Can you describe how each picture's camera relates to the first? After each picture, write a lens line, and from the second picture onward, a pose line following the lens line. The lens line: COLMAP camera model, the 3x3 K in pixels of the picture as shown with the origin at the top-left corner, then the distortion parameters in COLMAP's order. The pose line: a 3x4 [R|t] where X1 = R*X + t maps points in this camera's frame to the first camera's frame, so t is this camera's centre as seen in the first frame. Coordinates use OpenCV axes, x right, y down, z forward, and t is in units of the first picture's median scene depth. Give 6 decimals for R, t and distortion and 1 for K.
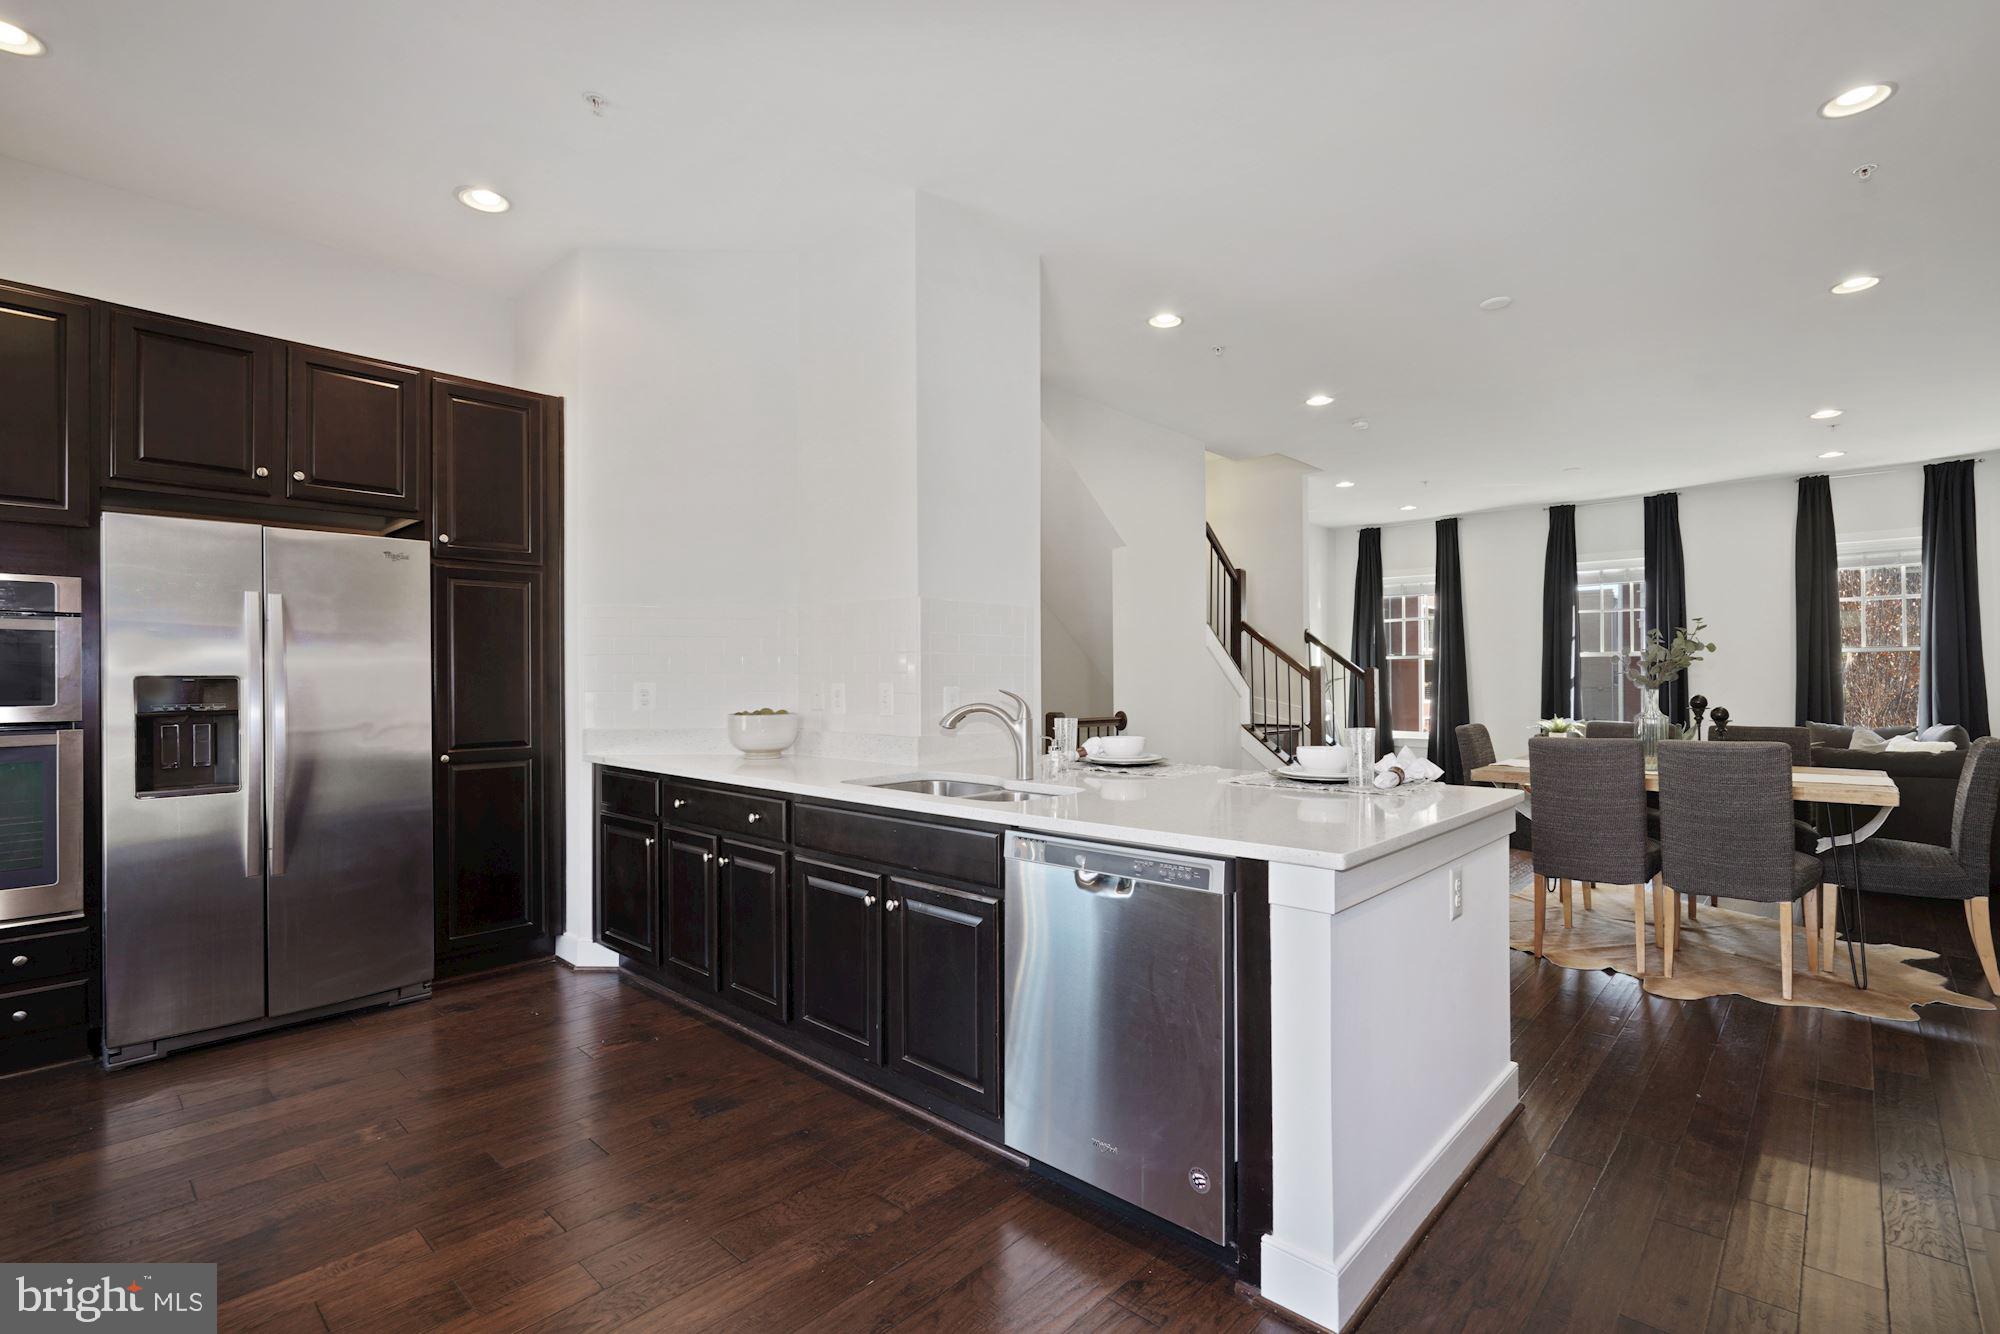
lens RADIAL K [[918.6, 0, 1000.0], [0, 918.6, 667.0], [0, 0, 1]] dist [-0.000750, -0.000003]
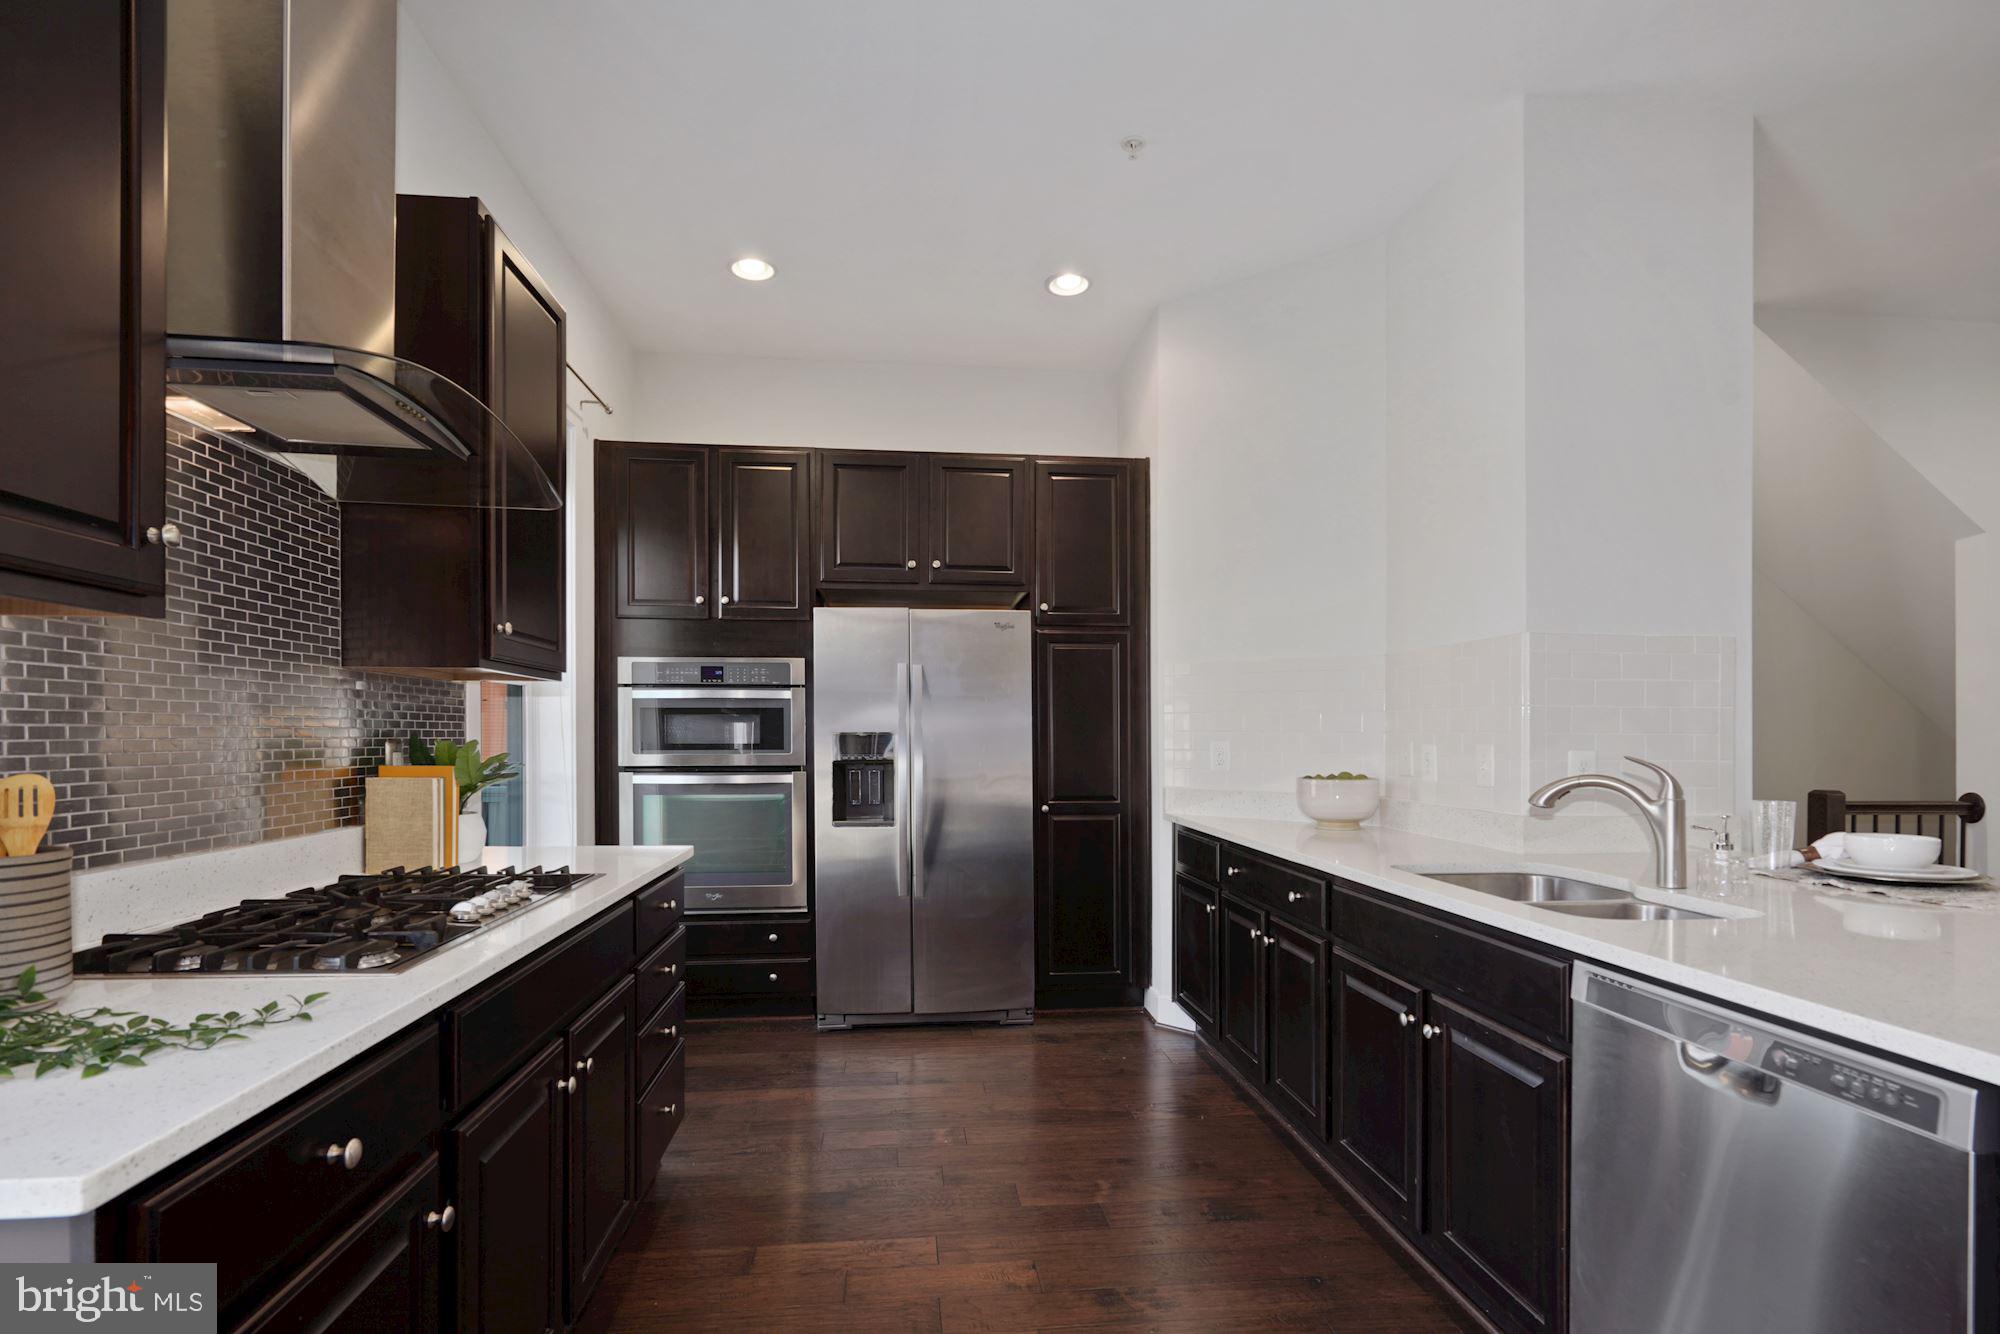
lens RADIAL K [[942.7, 0, 1001.0], [0, 942.7, 736.5], [0, 0, 1]] dist [-0.001861, 0.000019]
pose [[0.756124, 0.006967, -0.654392, 0.100515], [0.000511, 0.999937, 0.011236, 0.001341], [0.654429, -0.008830, 0.756072, 0.131621]]
